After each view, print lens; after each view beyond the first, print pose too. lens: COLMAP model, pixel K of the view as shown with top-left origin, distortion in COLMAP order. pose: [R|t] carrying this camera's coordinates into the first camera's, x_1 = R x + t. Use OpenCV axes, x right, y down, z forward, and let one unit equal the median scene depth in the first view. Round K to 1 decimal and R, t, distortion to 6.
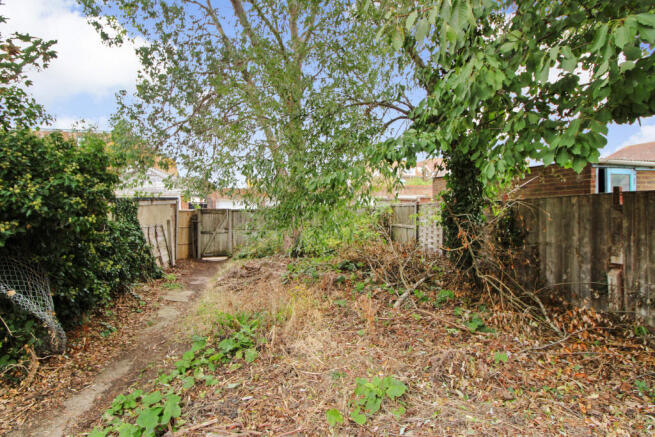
lens RADIAL K [[305.9, 0, 327.5], [0, 305.9, 218.5], [0, 0, 1]] dist [-0.001464, -0.000286]
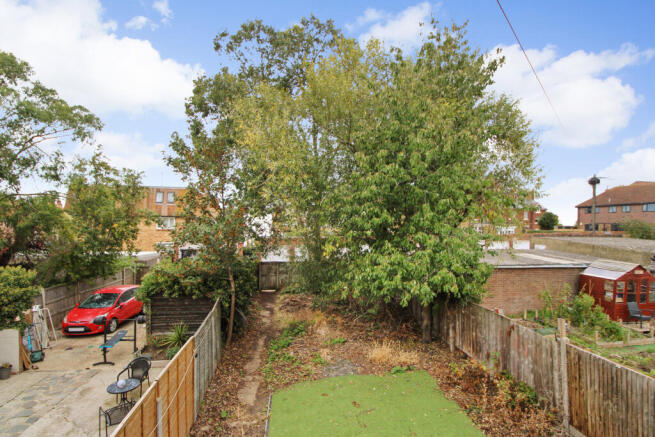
lens RADIAL K [[300.3, 0, 331.0], [0, 300.3, 233.0], [0, 0, 1]] dist [0.000732, -0.000018]
pose [[0.998714, 0.016352, -0.047987, 0.089381], [-0.016762, 0.999826, -0.008160, -0.302188], [0.047845, 0.008954, 0.998815, -1.091107]]
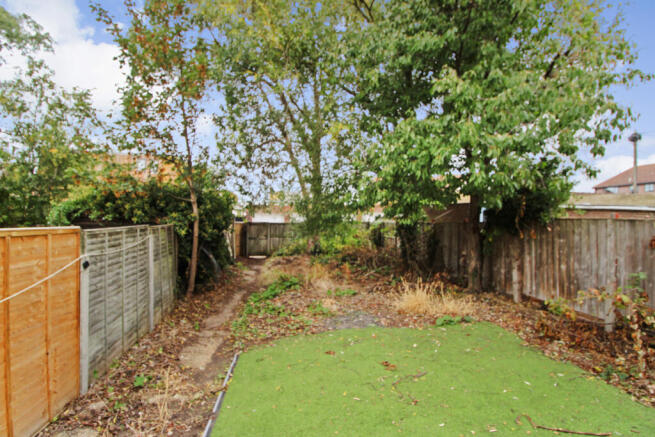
lens RADIAL K [[305.9, 0, 327.5], [0, 305.9, 218.5], [0, 0, 1]] dist [-0.001464, -0.000286]
pose [[0.998355, 0.016885, -0.054792, 0.051976], [-0.018707, 0.999283, -0.032905, -0.010505], [0.054197, 0.033876, 0.997955, -0.681283]]
